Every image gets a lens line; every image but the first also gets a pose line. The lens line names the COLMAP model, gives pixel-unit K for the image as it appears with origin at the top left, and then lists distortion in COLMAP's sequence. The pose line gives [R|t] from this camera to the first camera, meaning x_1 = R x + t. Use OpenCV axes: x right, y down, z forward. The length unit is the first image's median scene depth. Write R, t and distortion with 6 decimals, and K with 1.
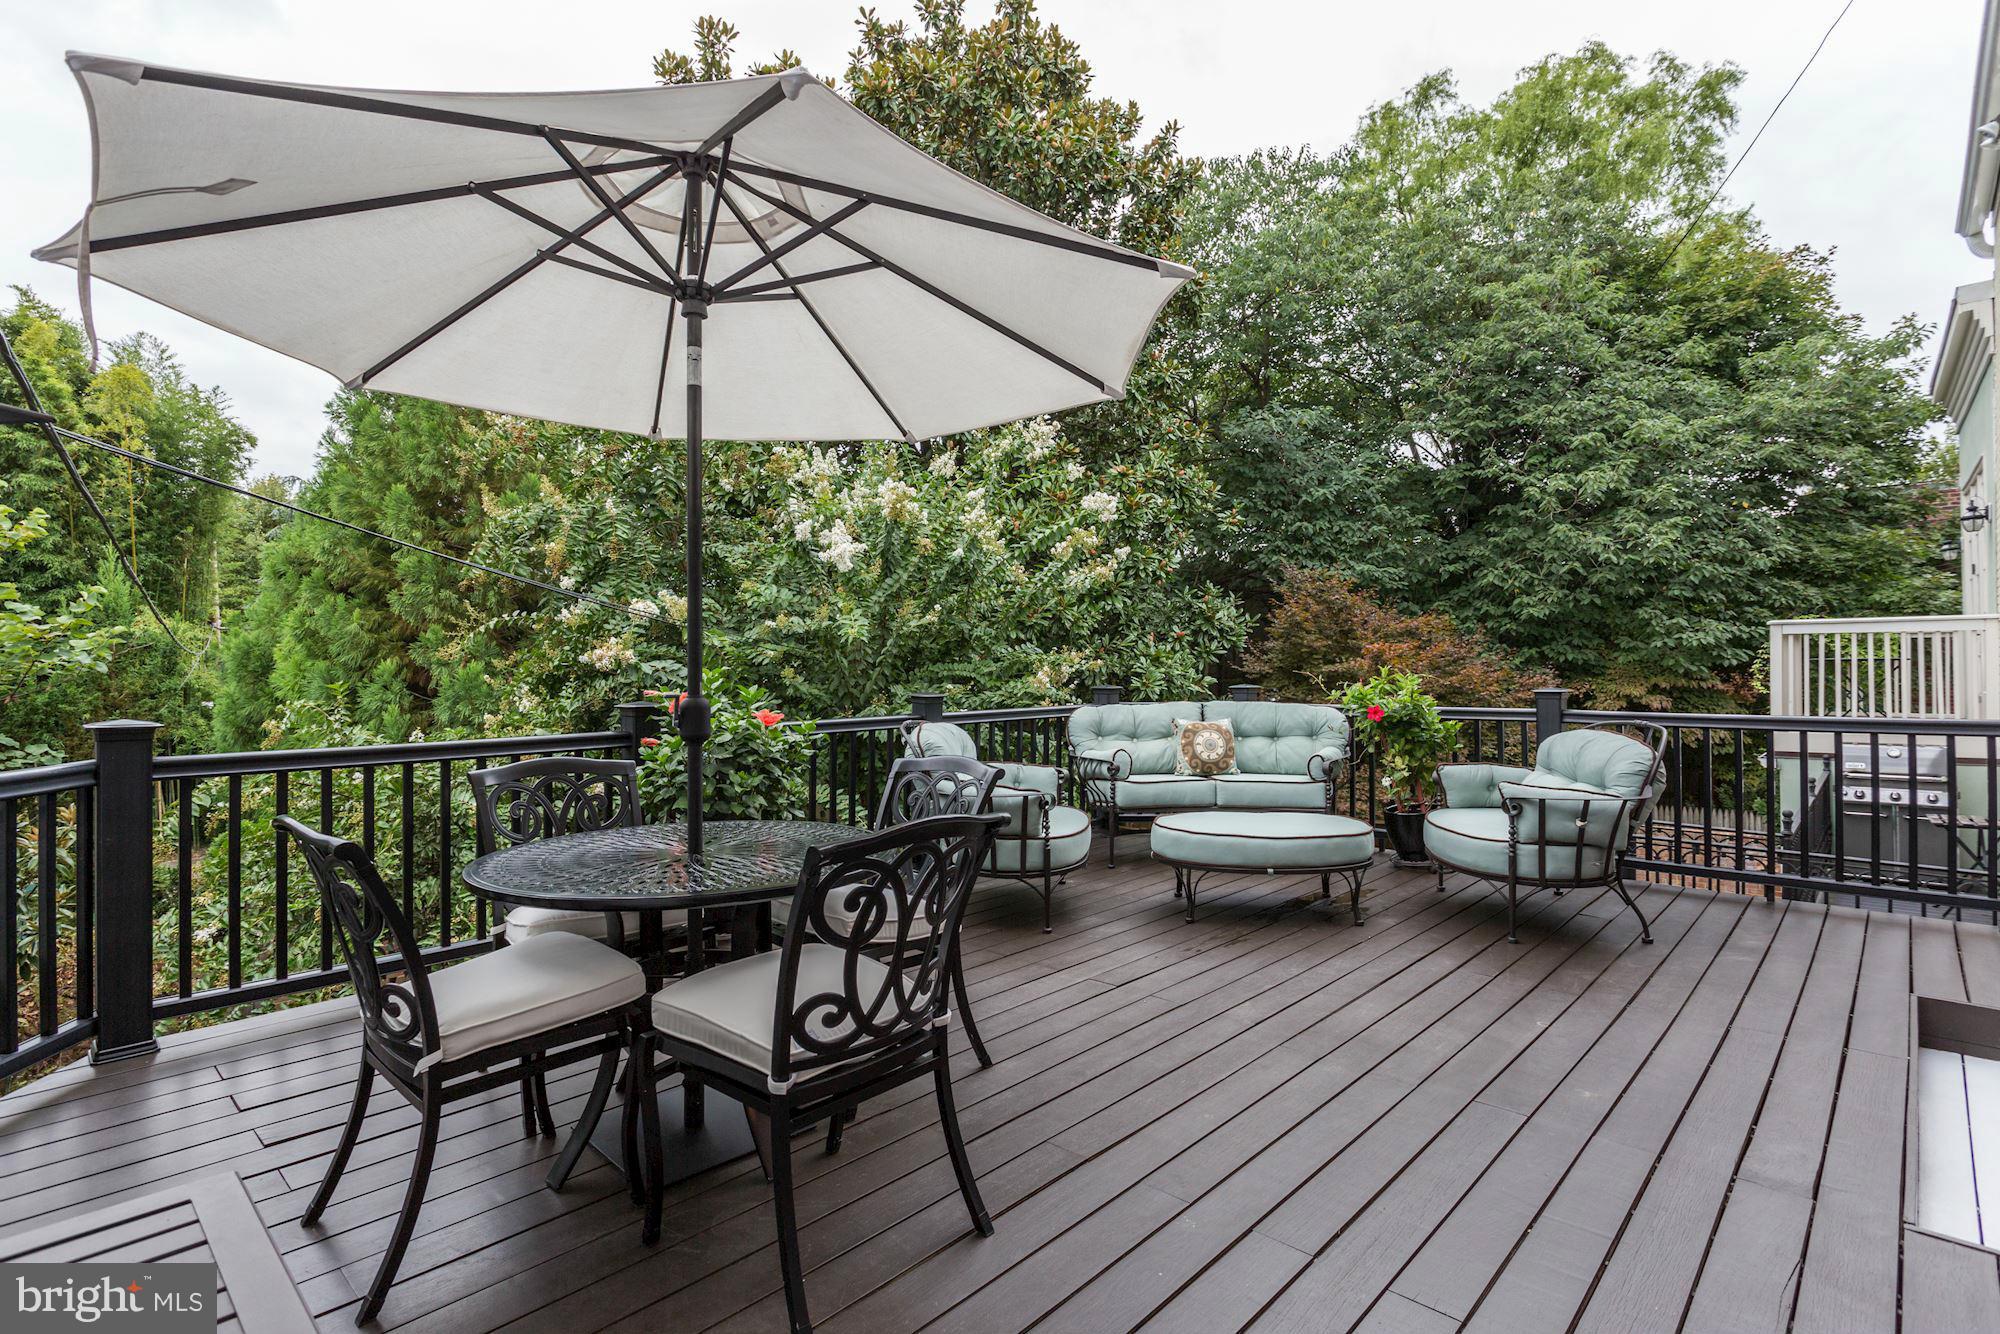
lens RADIAL K [[984.9, 0, 1000.3], [0, 984.9, 665.5], [0, 0, 1]] dist [0.005790, 0.001134]
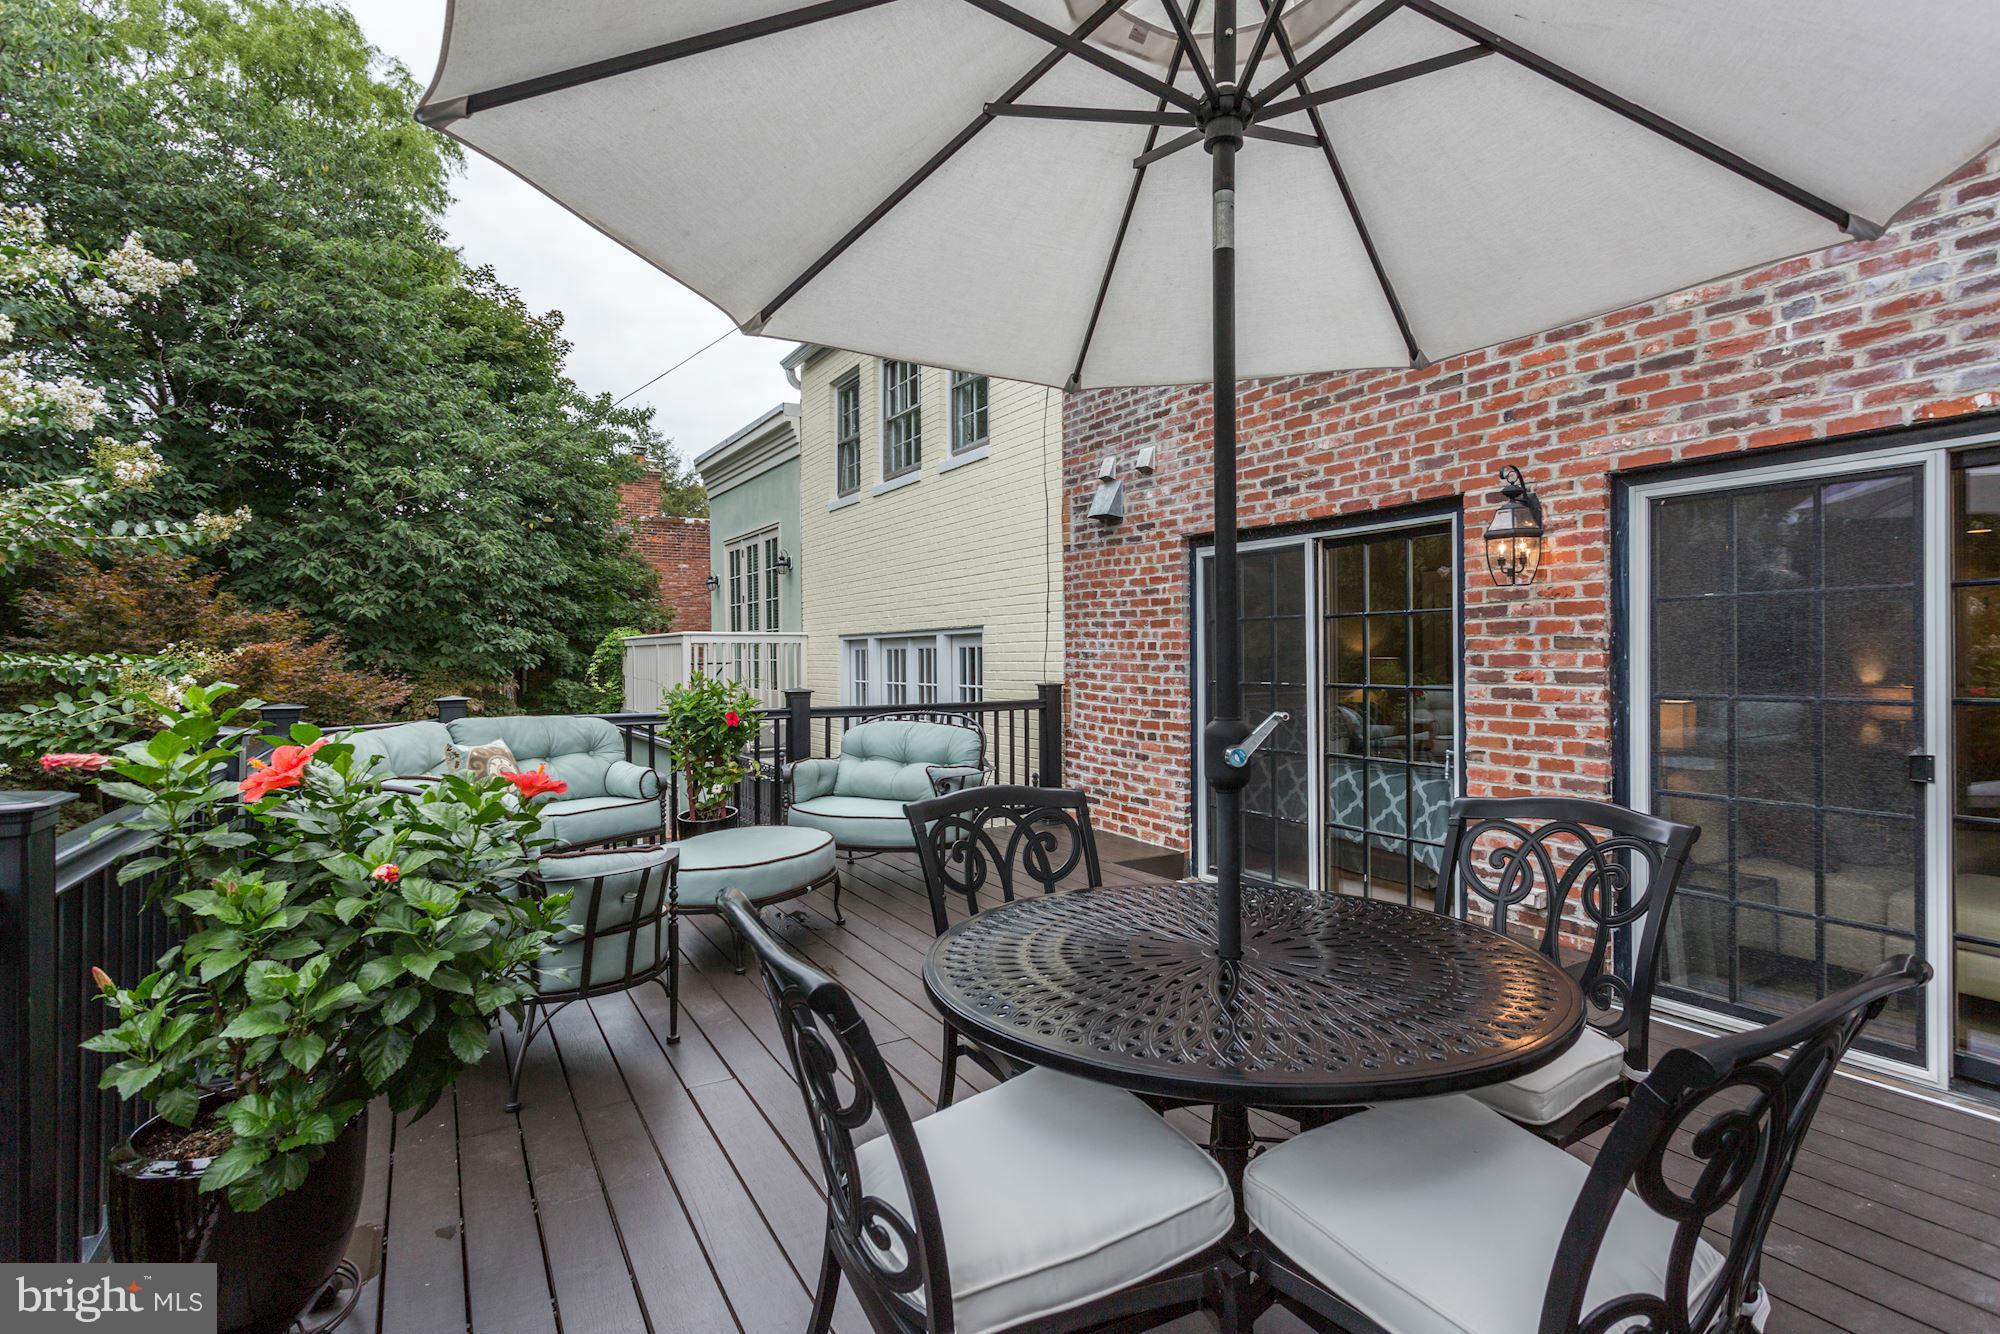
lens RADIAL K [[984.9, 0, 1010.3], [0, 984.9, 663.9], [0, 0, 1]] dist [0.005790, 0.001134]
pose [[0.264337, -0.000426, 0.964430, -0.194571], [0.007493, 0.999971, -0.001612, -0.000440], [-0.964401, 0.007653, 0.264332, 0.192960]]
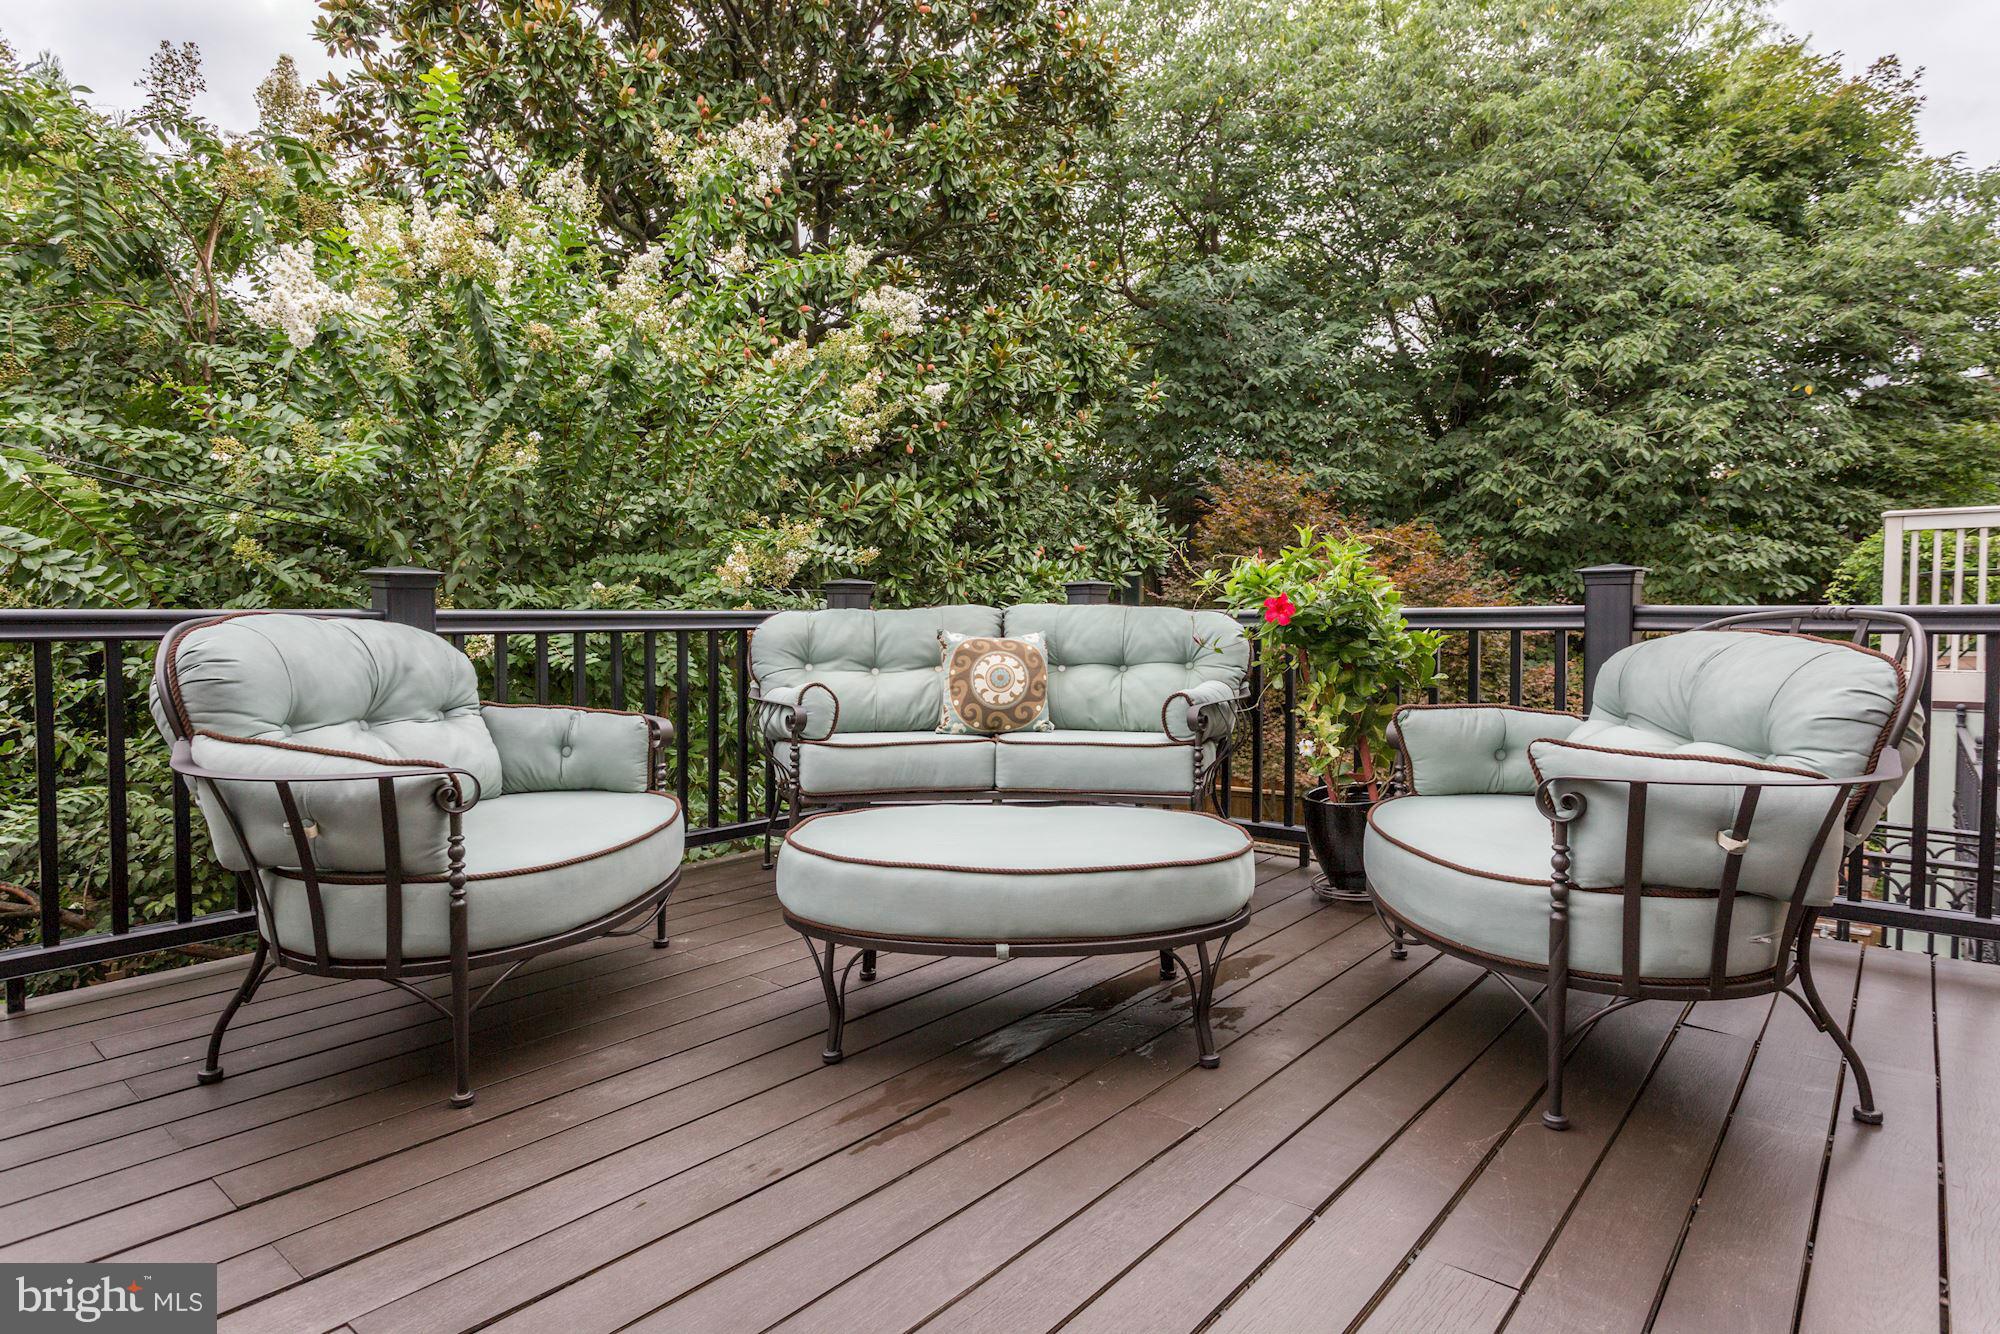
lens RADIAL K [[1085.8, 0, 1006.6], [0, 1085.8, 666.1], [0, 0, 1]] dist [0.005751, -0.001206]
pose [[0.998644, 0.001974, 0.052013, 0.084972], [-0.004151, 0.999118, 0.041780, 0.022242], [-0.051885, -0.041940, 0.997772, 0.180847]]
